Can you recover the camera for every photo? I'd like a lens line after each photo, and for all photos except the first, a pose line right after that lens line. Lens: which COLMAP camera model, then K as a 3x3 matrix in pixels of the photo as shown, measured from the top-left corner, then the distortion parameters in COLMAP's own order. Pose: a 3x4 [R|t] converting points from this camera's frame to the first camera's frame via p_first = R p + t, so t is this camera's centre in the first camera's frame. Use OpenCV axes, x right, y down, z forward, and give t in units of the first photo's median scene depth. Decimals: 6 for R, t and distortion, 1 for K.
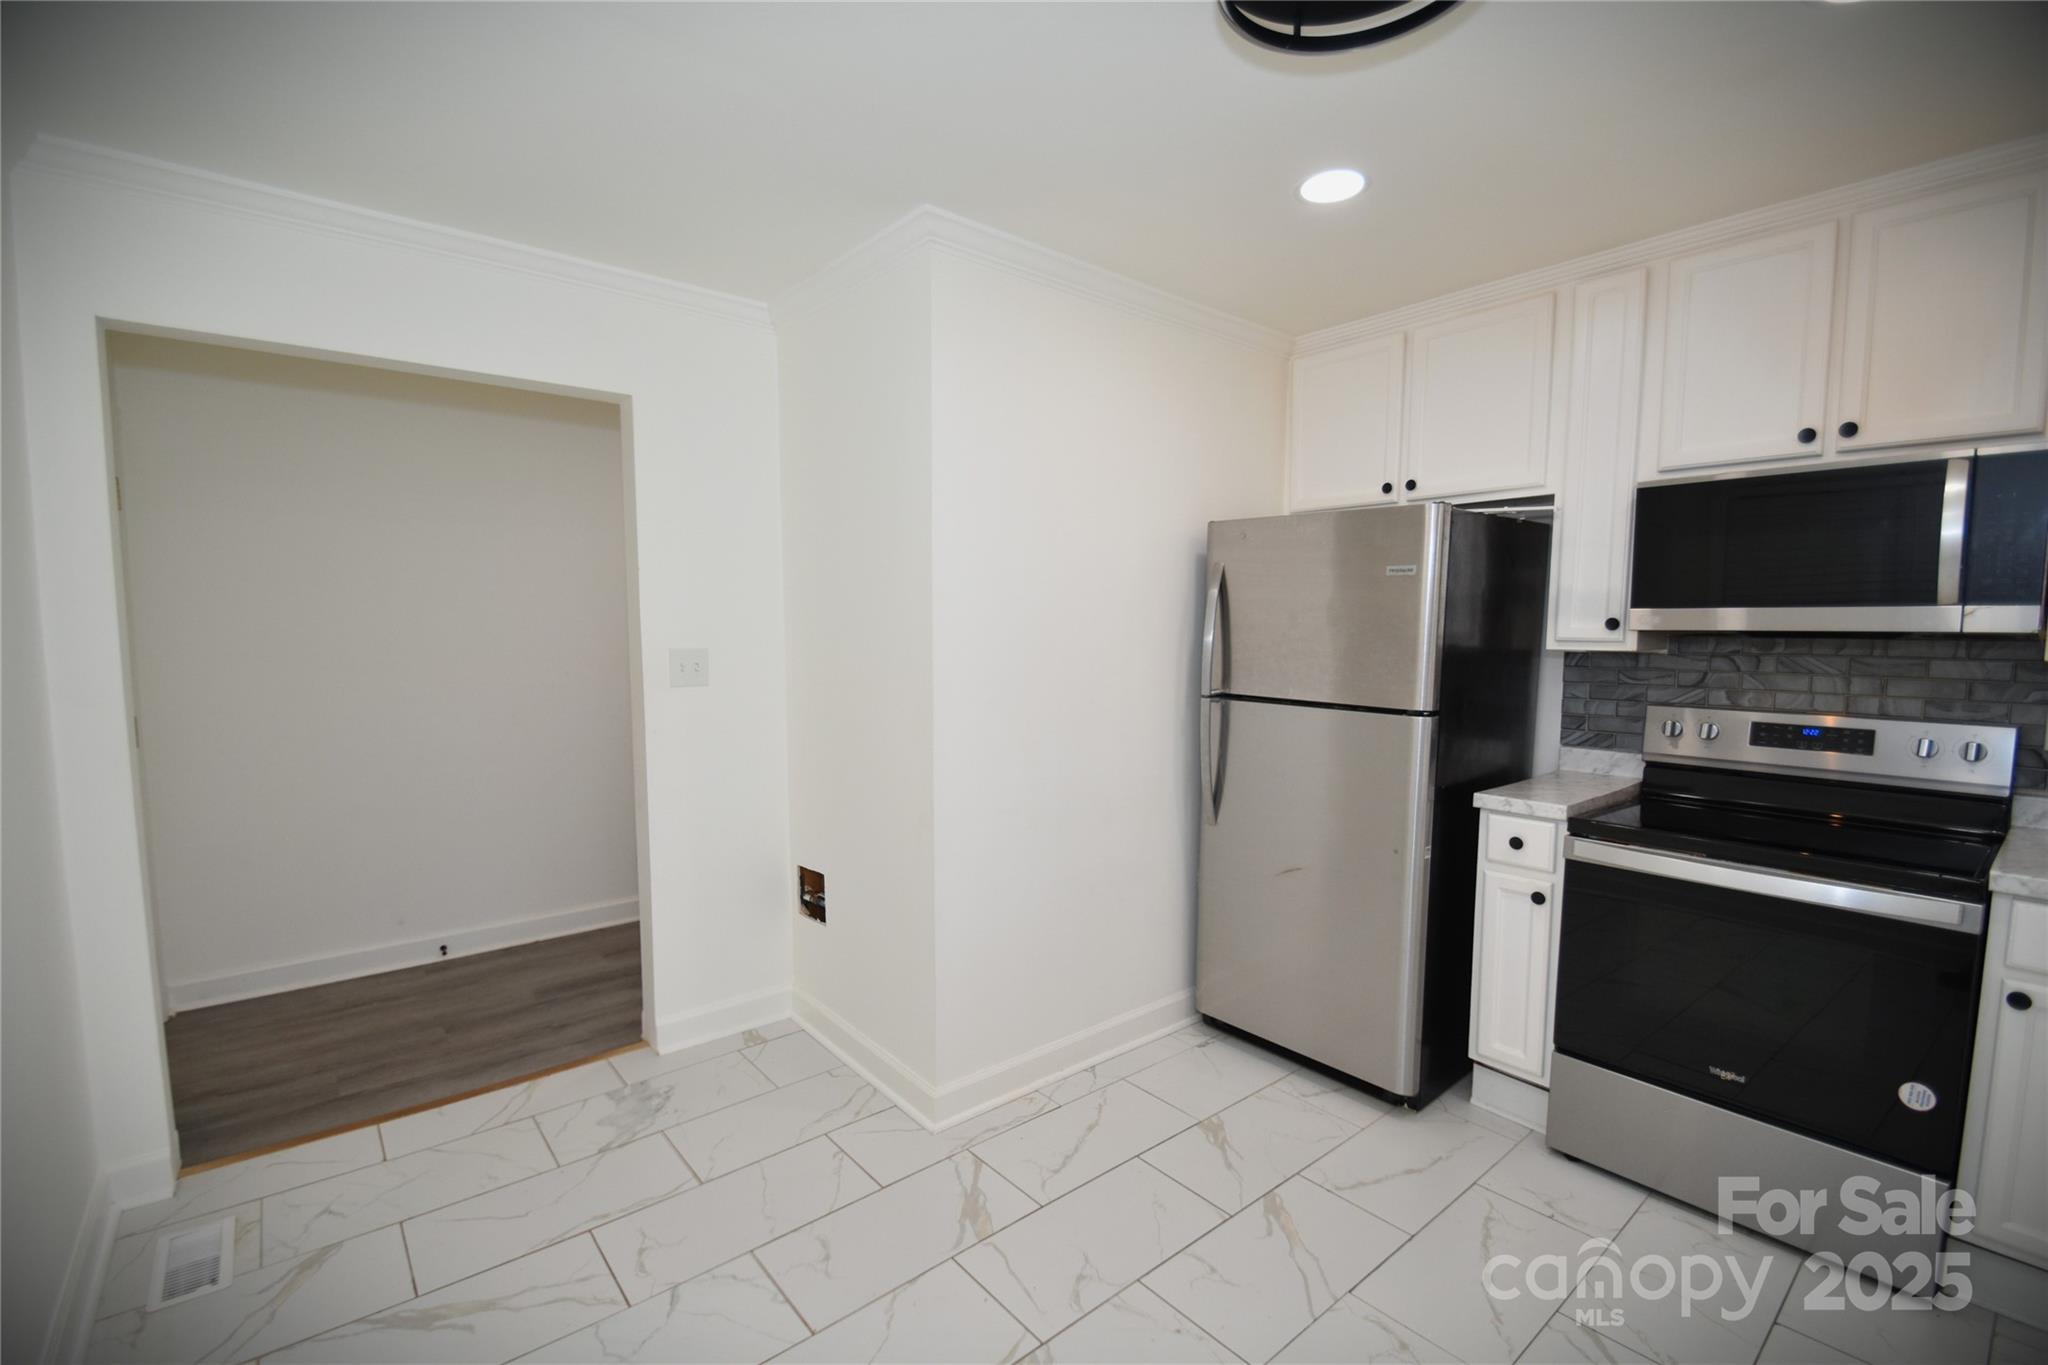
lens RADIAL K [[900.3, 0, 1013.7], [0, 900.3, 700.1], [0, 0, 1]] dist [-0.001403, -0.002212]
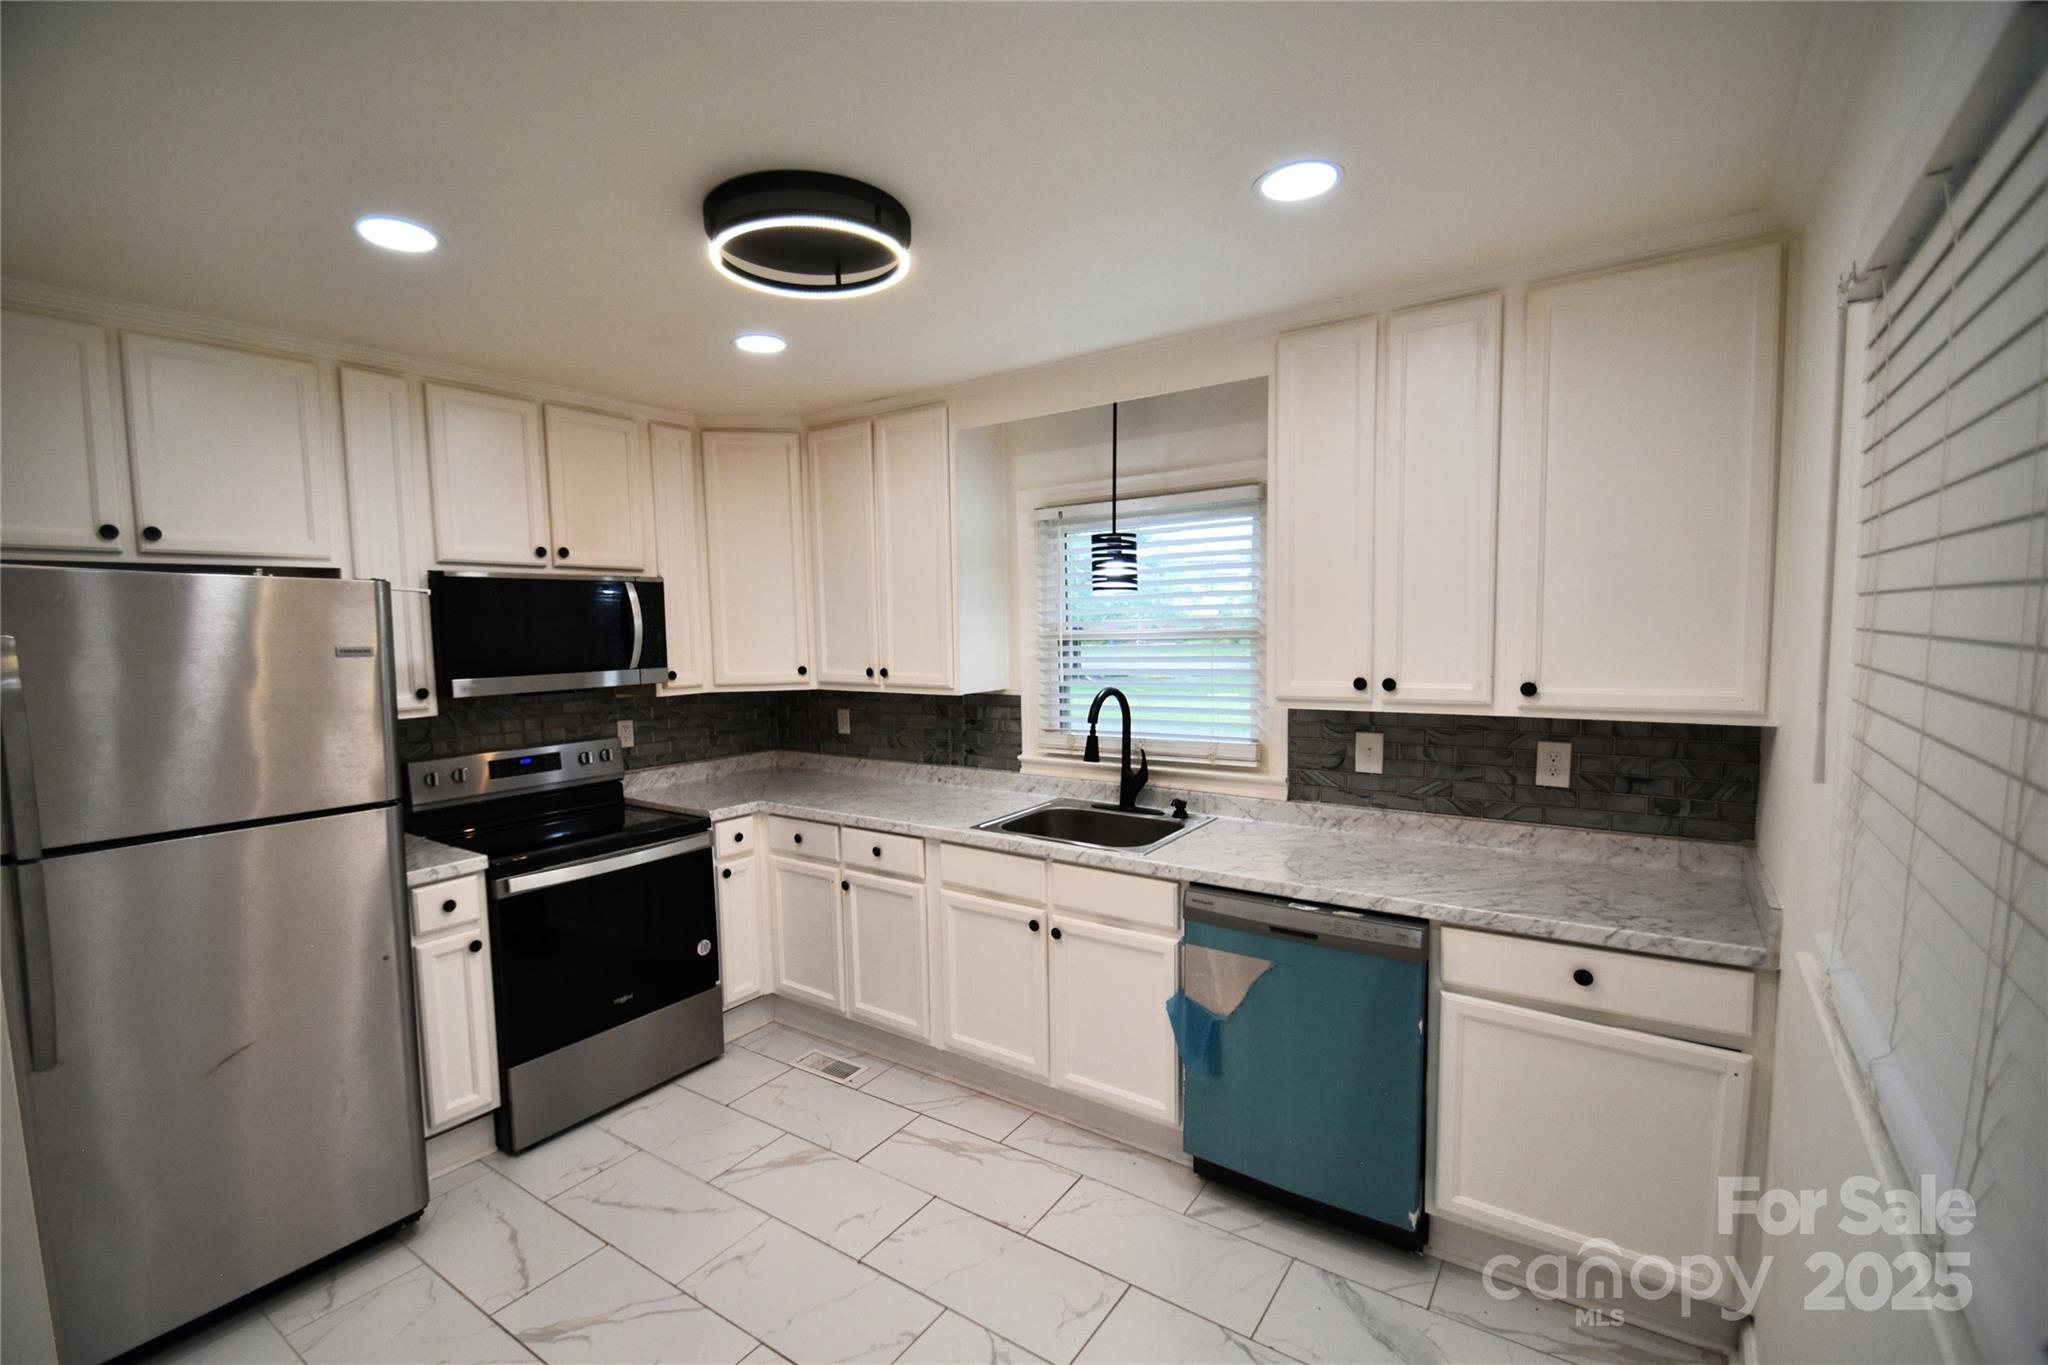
lens RADIAL K [[900.3, 0, 1017.6], [0, 900.3, 688.4], [0, 0, 1]] dist [-0.001403, -0.002212]
pose [[-0.271036, -0.066052, 0.960300, -0.626901], [0.101185, 0.990160, 0.096665, -0.129835], [-0.957236, 0.123367, -0.261686, 0.613690]]
